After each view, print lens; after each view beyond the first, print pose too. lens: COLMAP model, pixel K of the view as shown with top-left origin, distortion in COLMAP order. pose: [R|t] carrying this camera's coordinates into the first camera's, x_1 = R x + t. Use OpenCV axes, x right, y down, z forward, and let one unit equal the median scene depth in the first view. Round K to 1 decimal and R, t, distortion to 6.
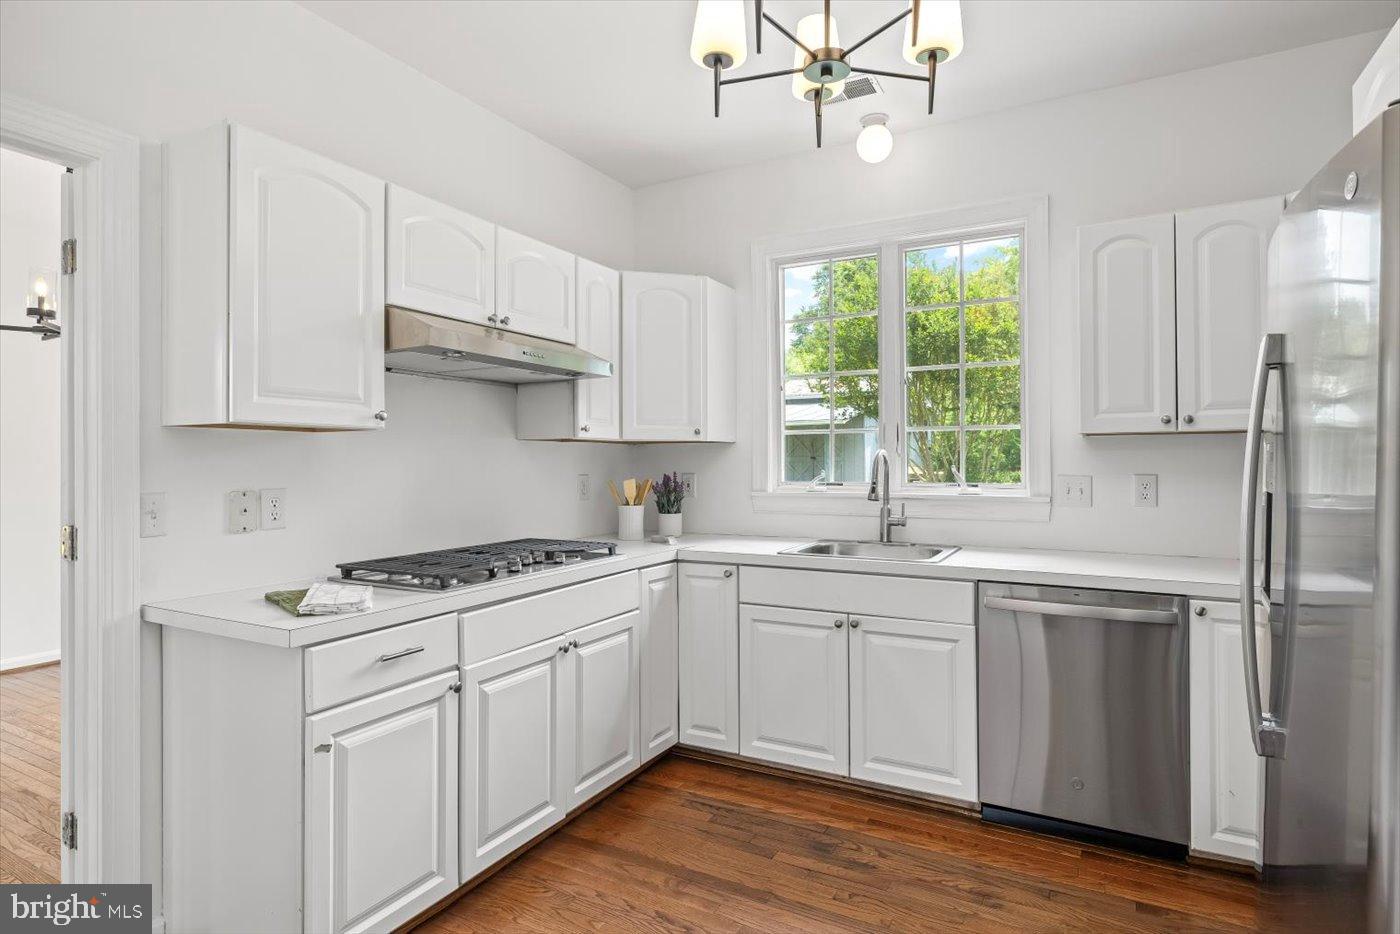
lens RADIAL K [[750.7, 0, 700.9], [0, 750.7, 460.7], [0, 0, 1]] dist [-0.001578, -0.000251]
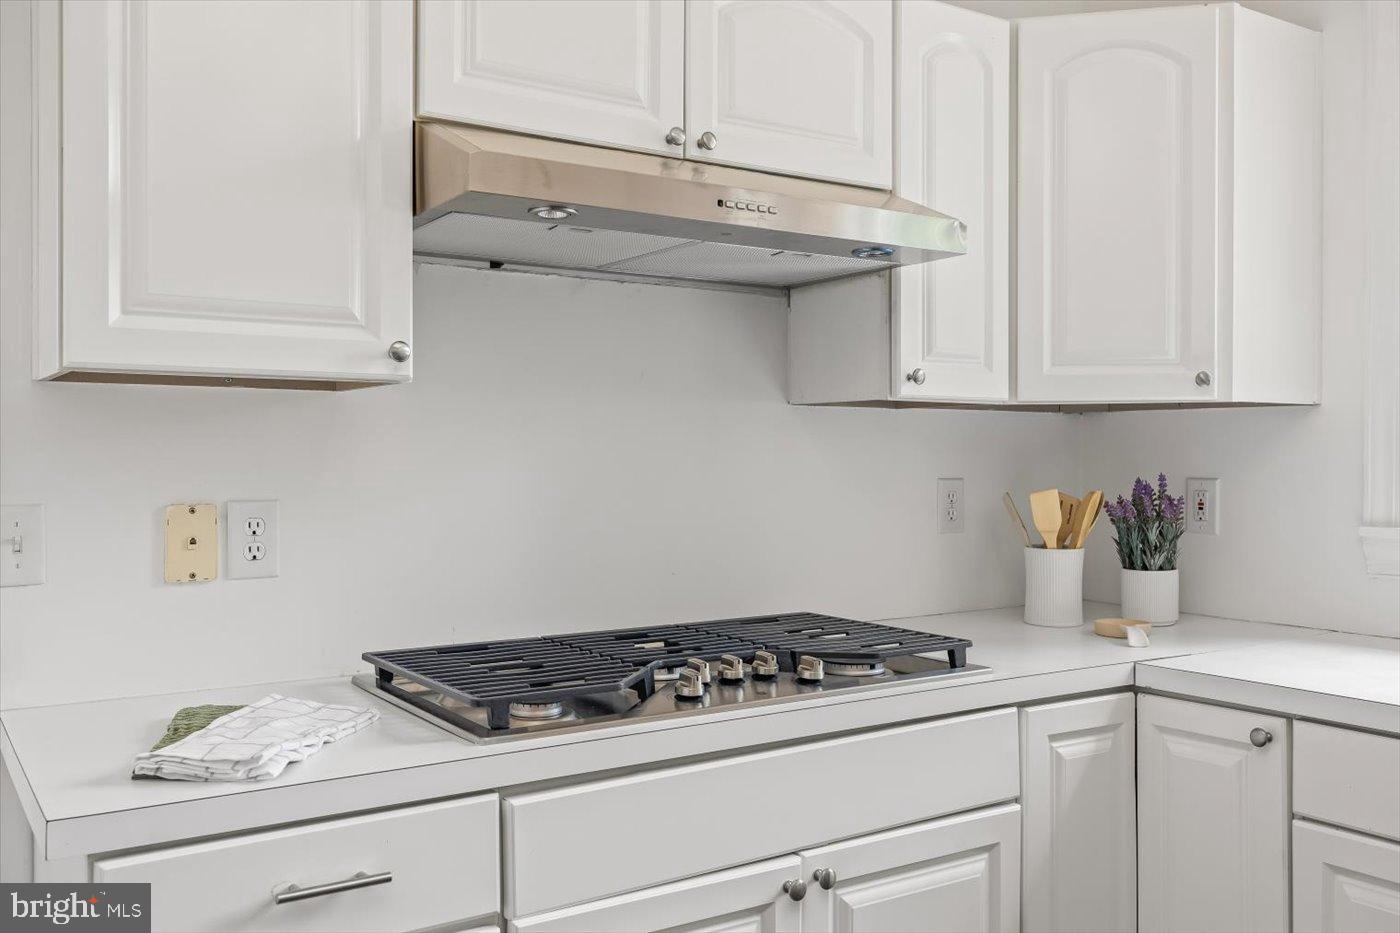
lens RADIAL K [[1225.5, 0, 735.7], [0, 1225.5, 451.9], [0, 0, 1]] dist [-0.007925, 0.078142]
pose [[0.885694, 0.003056, -0.464259, 0.091434], [-0.002204, 0.999995, 0.002377, 0.000821], [0.464264, -0.001082, 0.885696, 0.308004]]
